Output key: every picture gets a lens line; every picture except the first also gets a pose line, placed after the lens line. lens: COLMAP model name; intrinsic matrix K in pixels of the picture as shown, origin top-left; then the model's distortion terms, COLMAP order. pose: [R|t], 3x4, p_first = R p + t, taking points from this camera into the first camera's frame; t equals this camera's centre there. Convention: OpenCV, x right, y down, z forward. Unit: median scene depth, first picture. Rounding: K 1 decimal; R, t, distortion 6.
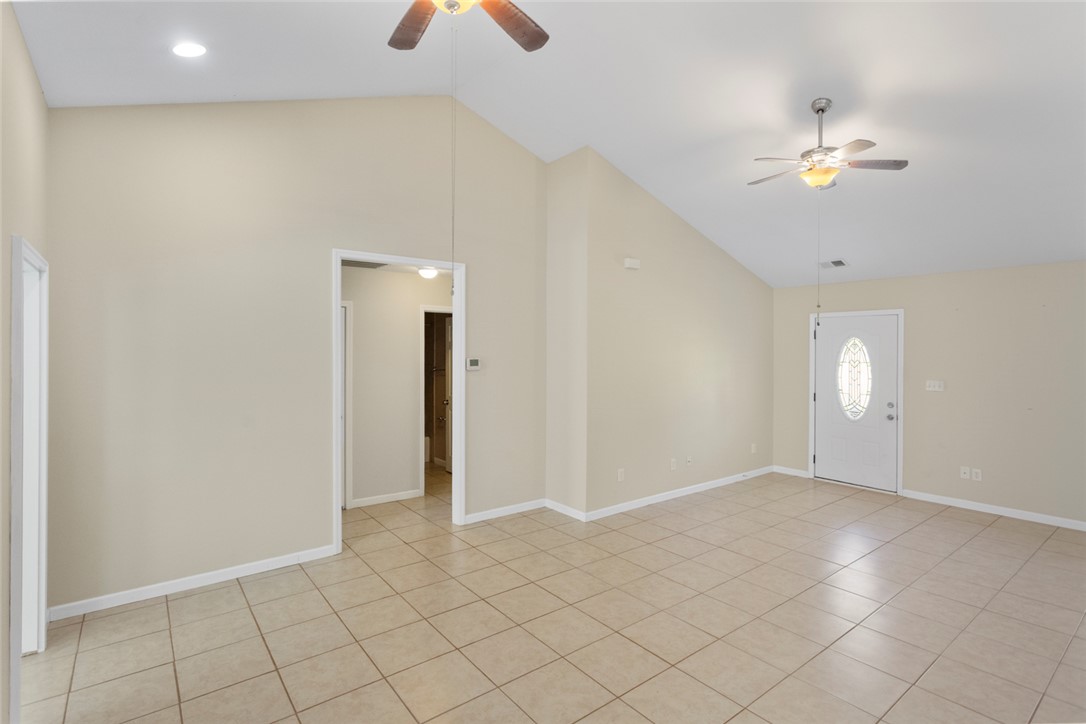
lens RADIAL K [[520.9, 0, 548.5], [0, 520.9, 356.9], [0, 0, 1]] dist [0.018920, -0.003968]
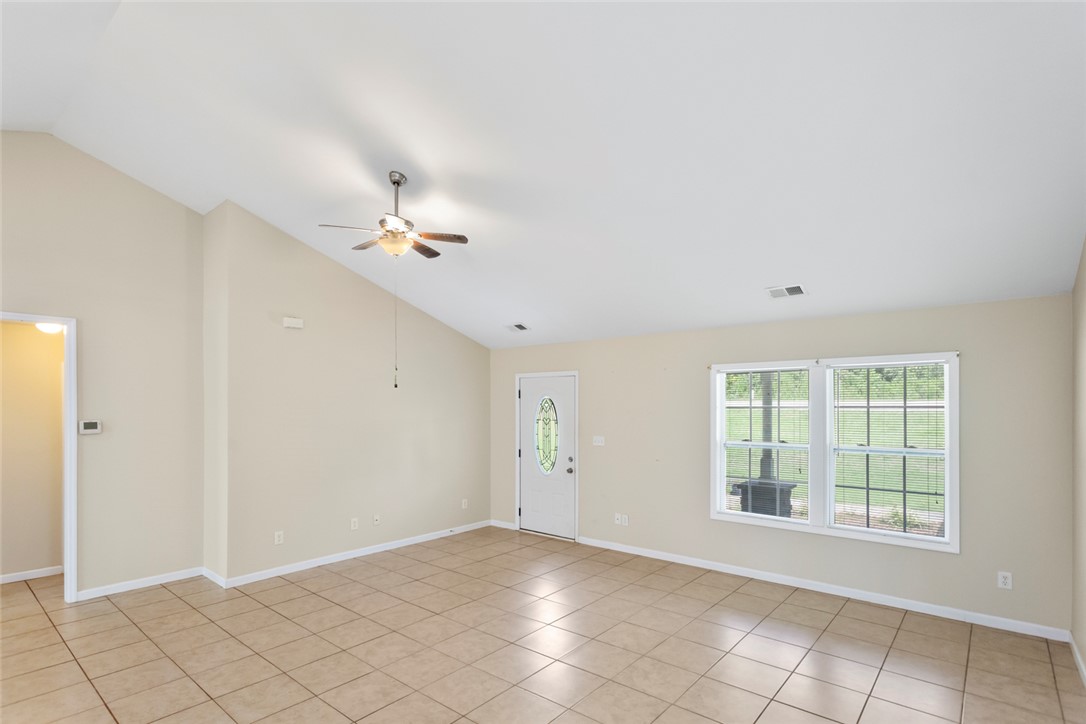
lens RADIAL K [[520.9, 0, 522.2], [0, 520.9, 412.1], [0, 0, 1]] dist [0.018920, -0.003968]
pose [[0.984296, -0.007128, 0.176380, 0.405501], [0.008199, 0.999952, -0.005339, -0.001365], [-0.176333, 0.006702, 0.984308, -0.052015]]
